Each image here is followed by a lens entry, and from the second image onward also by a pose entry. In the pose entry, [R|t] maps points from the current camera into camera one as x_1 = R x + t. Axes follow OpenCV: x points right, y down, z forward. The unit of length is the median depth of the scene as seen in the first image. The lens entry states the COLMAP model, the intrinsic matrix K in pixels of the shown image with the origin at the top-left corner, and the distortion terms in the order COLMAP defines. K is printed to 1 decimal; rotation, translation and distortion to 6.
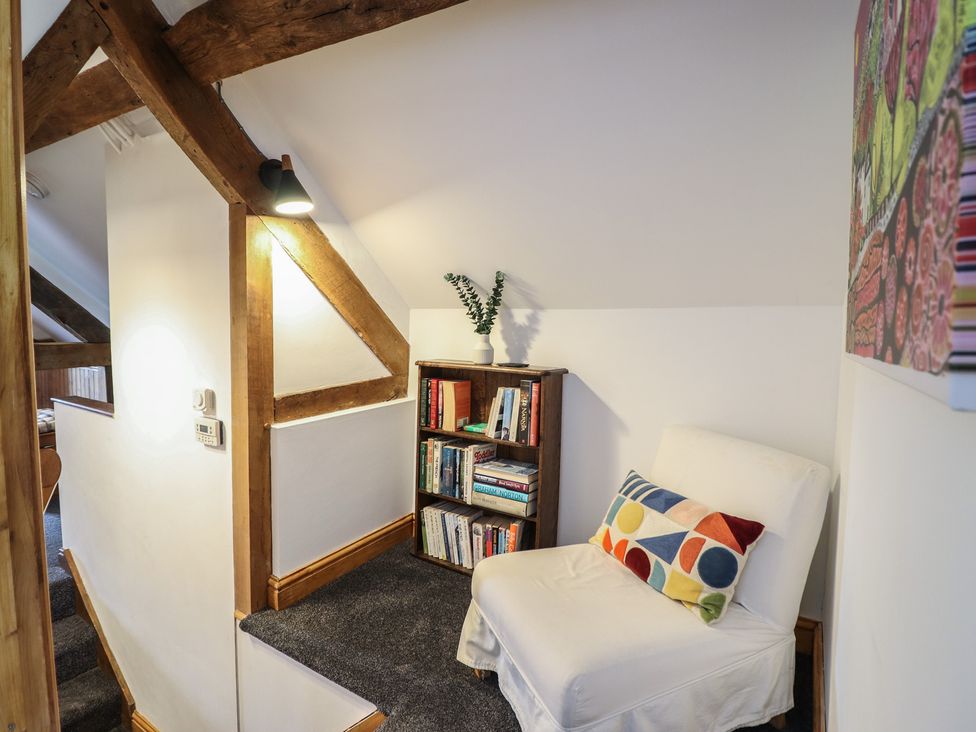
lens RADIAL K [[513.5, 0, 488.3], [0, 513.5, 350.1], [0, 0, 1]] dist [0.000281, -0.000467]
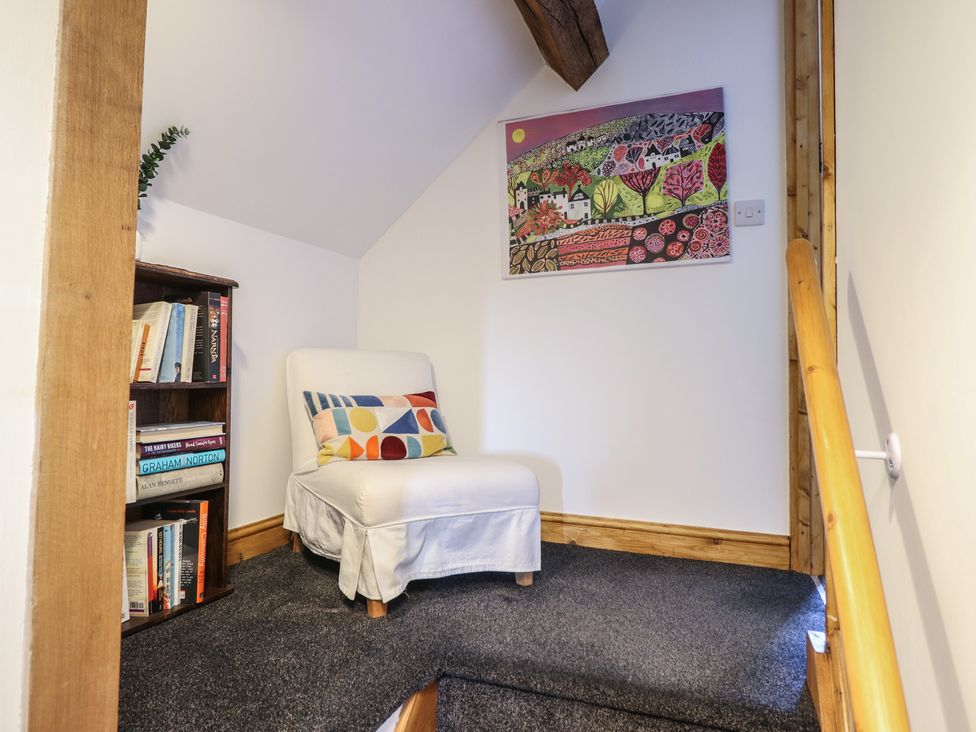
lens RADIAL K [[540.7, 0, 489.4], [0, 540.7, 351.9], [0, 0, 1]] dist [-0.004039, -0.002517]
pose [[-0.164118, 0.020042, 0.986237, -0.710978], [0.051919, 0.998583, -0.011653, 0.167418], [-0.985073, 0.049292, -0.164926, 0.730379]]
